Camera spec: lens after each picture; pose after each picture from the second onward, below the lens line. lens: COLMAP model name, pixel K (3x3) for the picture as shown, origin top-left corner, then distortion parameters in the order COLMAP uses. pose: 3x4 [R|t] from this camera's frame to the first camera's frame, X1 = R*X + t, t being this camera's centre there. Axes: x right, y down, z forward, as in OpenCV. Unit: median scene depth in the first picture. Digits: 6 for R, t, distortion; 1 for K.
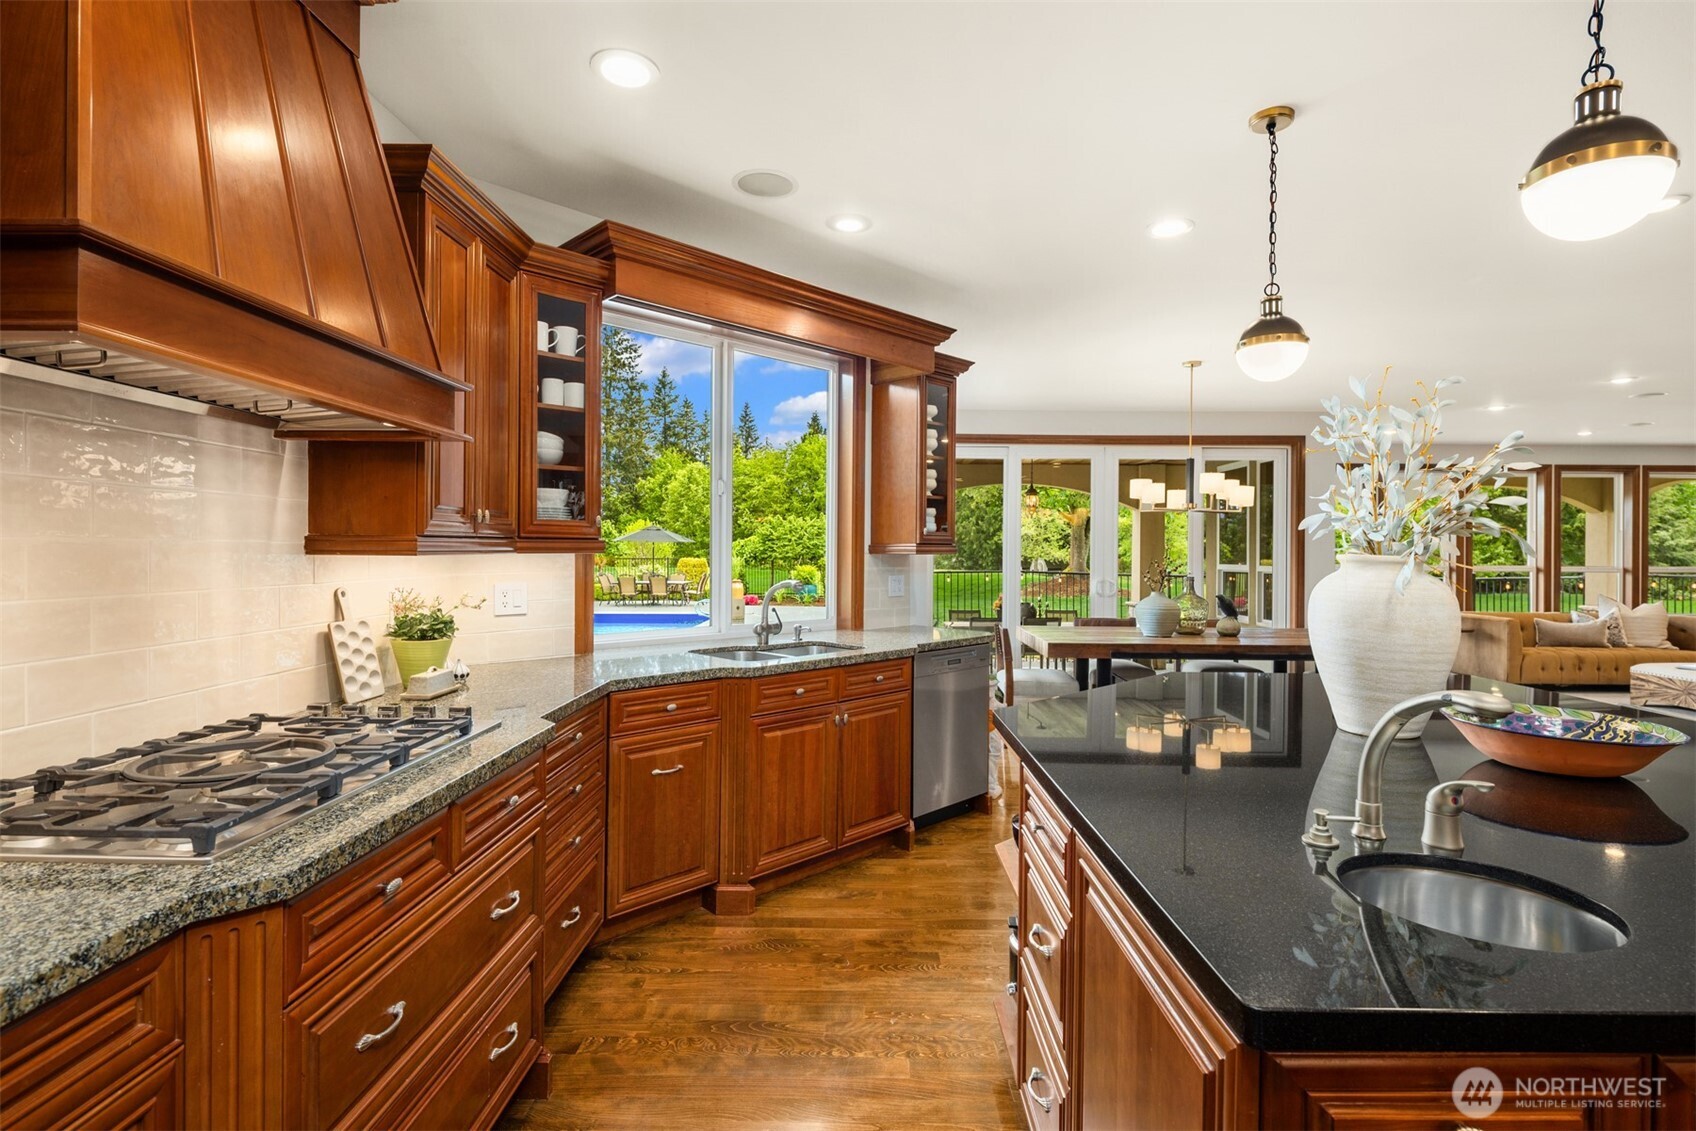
lens RADIAL K [[817.1, 0, 855.0], [0, 817.1, 560.6], [0, 0, 1]] dist [-0.002550, -0.003510]
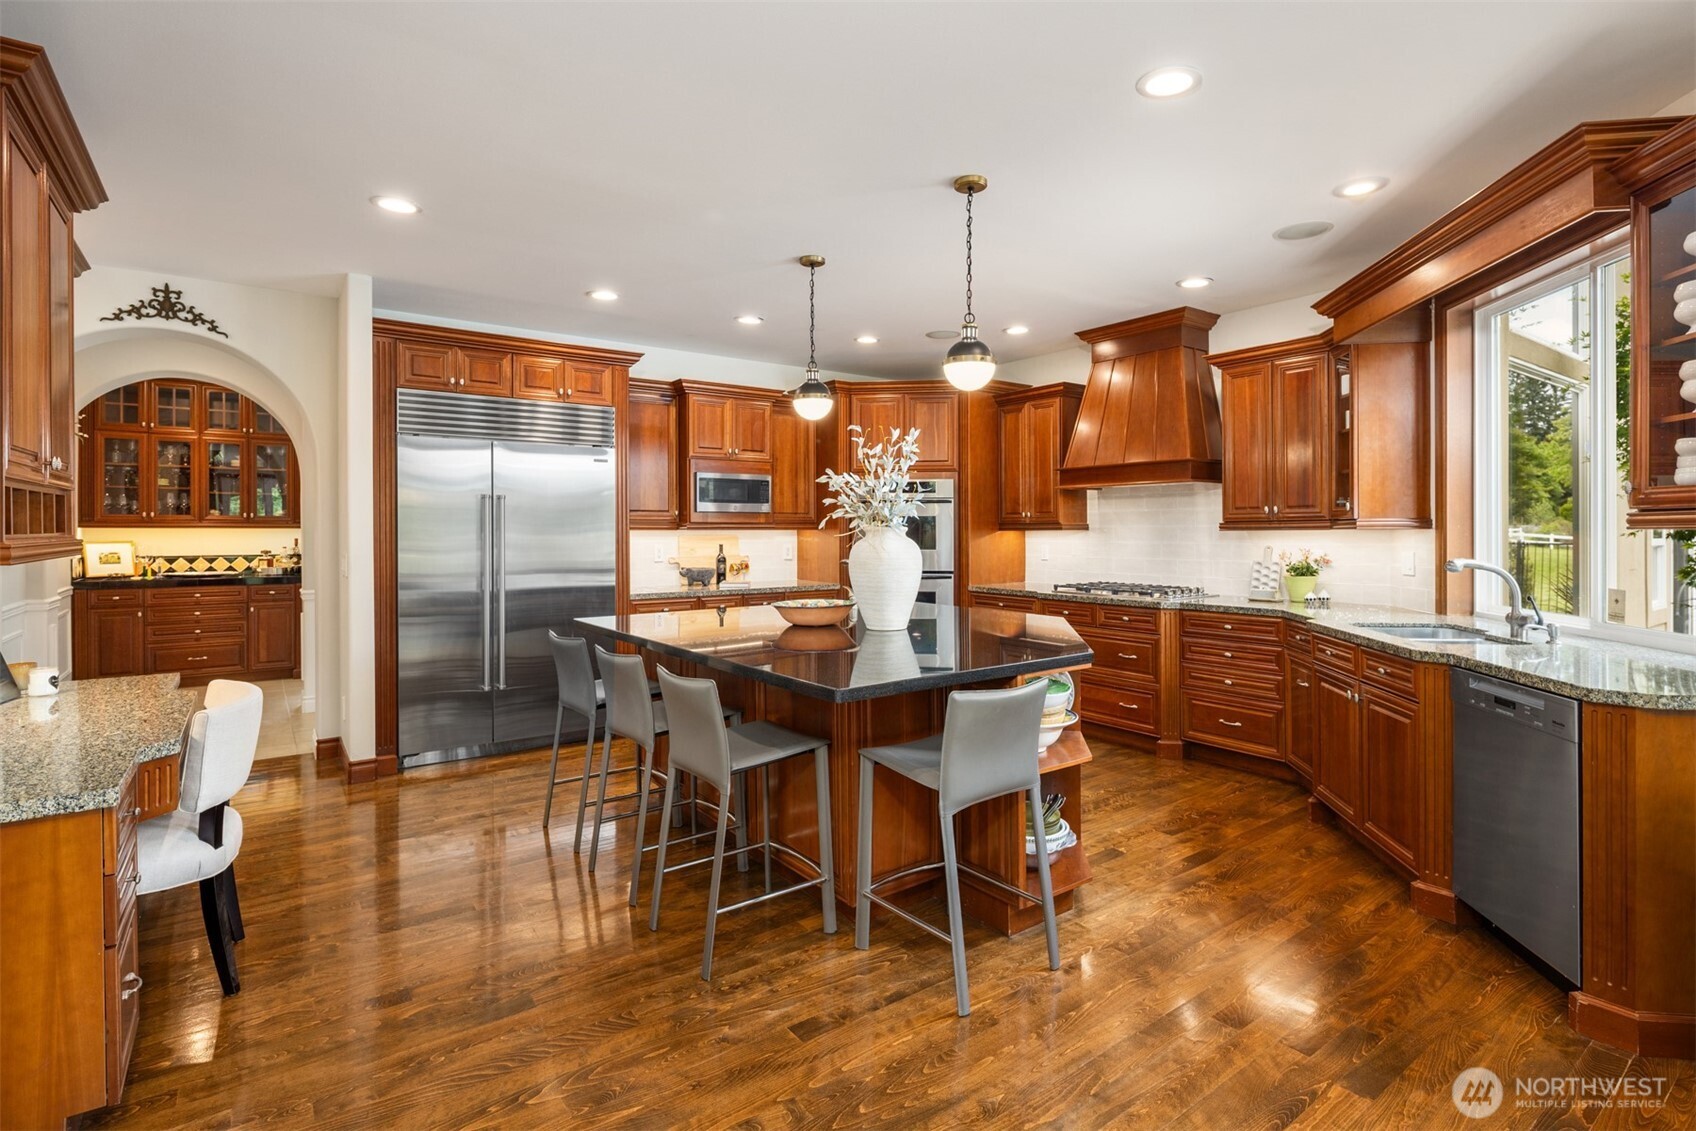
lens RADIAL K [[817.1, 0, 857.0], [0, 817.1, 529.3], [0, 0, 1]] dist [-0.002550, -0.003510]
pose [[-0.798921, -0.009439, -0.601362, 1.207968], [-0.011844, 0.999930, 0.000039, 0.001527], [0.601320, 0.007154, -0.798976, 1.629138]]
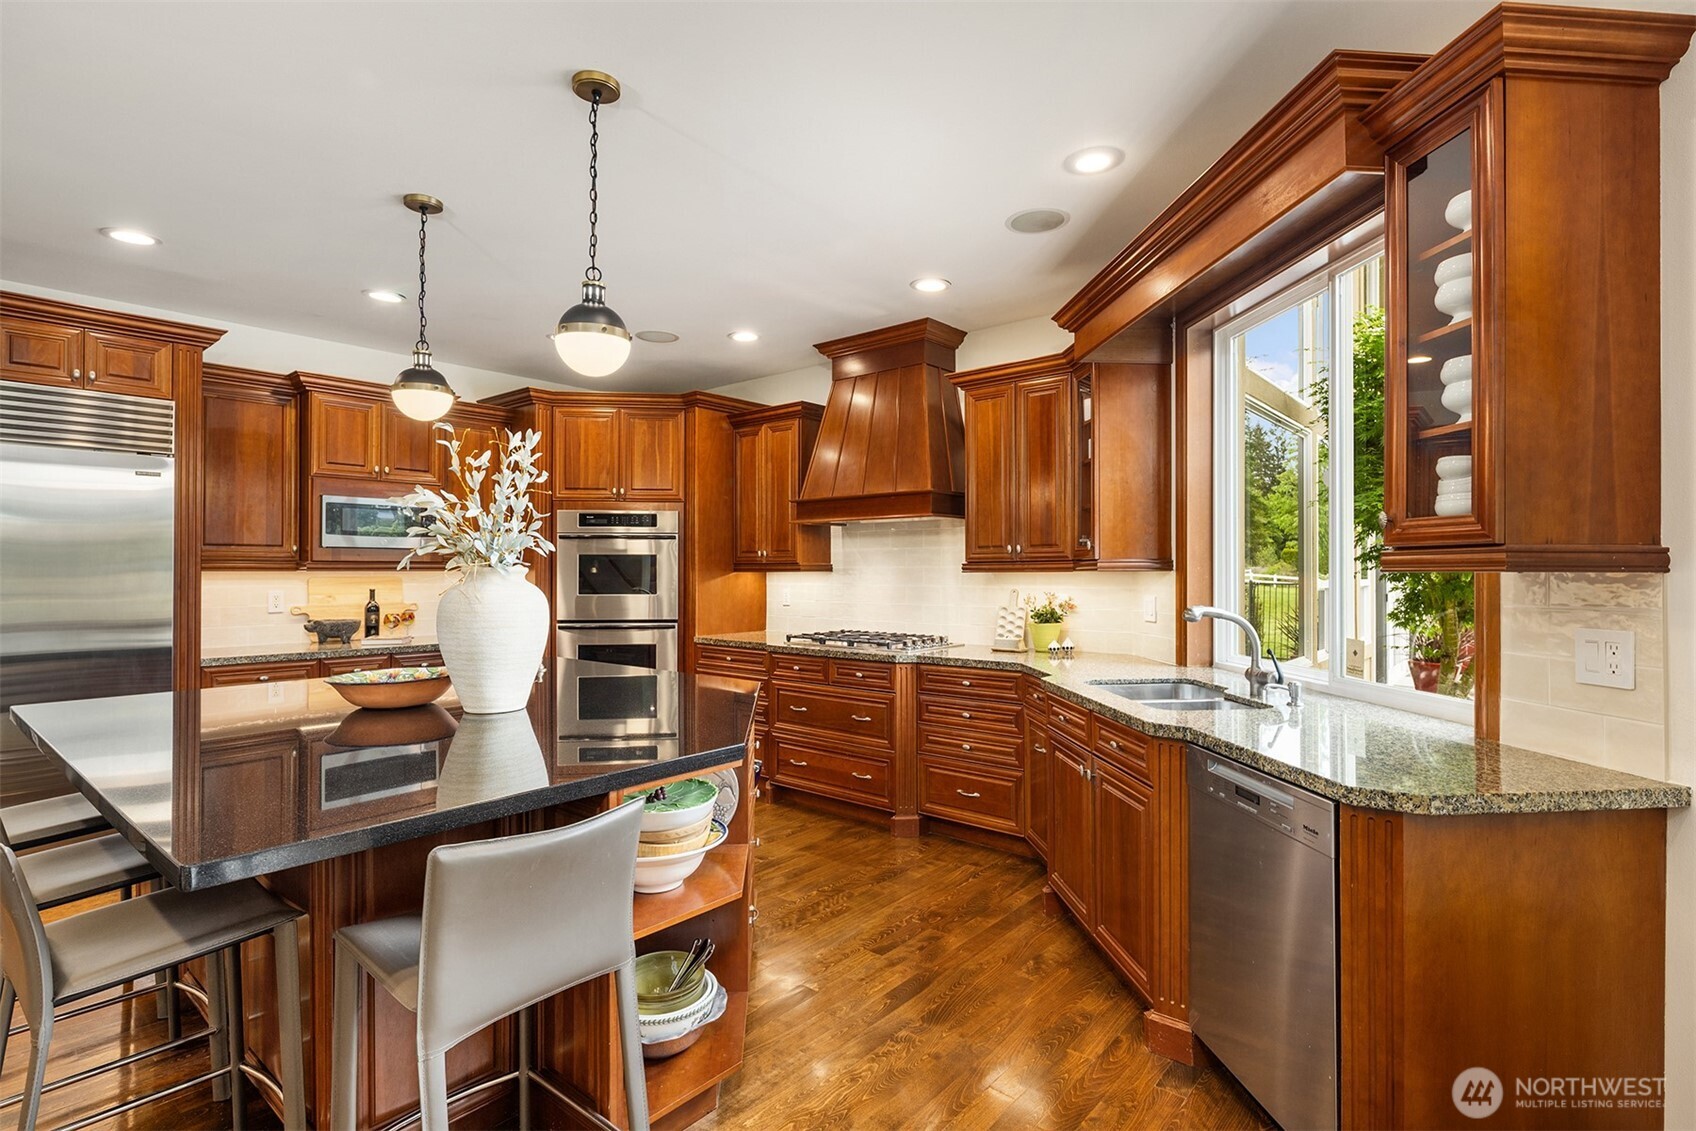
lens RADIAL K [[817.1, 0, 854.6], [0, 817.1, 567.1], [0, 0, 1]] dist [-0.002550, -0.003510]
pose [[-0.639010, -0.012852, -0.769091, 0.871291], [-0.012866, 0.999899, -0.006019, -0.002465], [0.769091, 0.006049, -0.639110, 1.535234]]
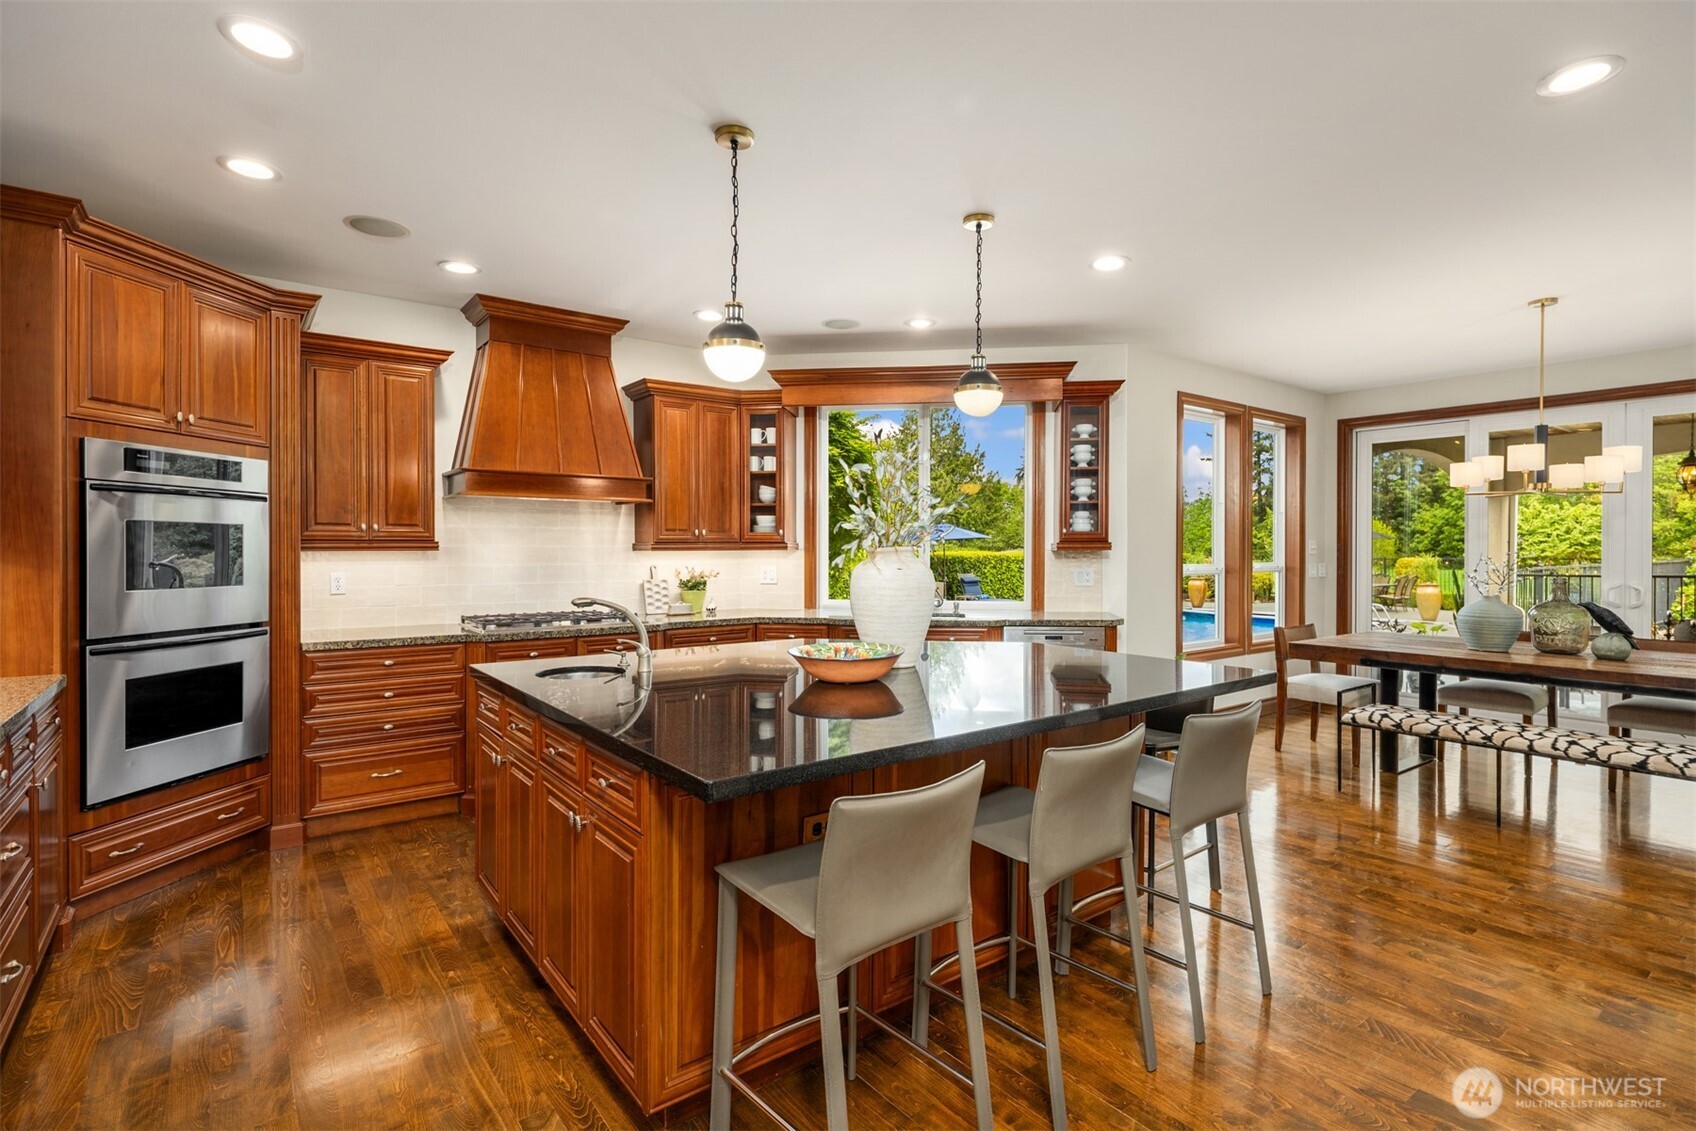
lens RADIAL K [[817.1, 0, 848.8], [0, 817.1, 555.3], [0, 0, 1]] dist [-0.002550, -0.003510]
pose [[0.606323, -0.000311, -0.795218, 1.230351], [-0.005485, 0.999975, -0.004573, 0.010234], [0.795199, 0.007134, 0.606306, 0.022526]]
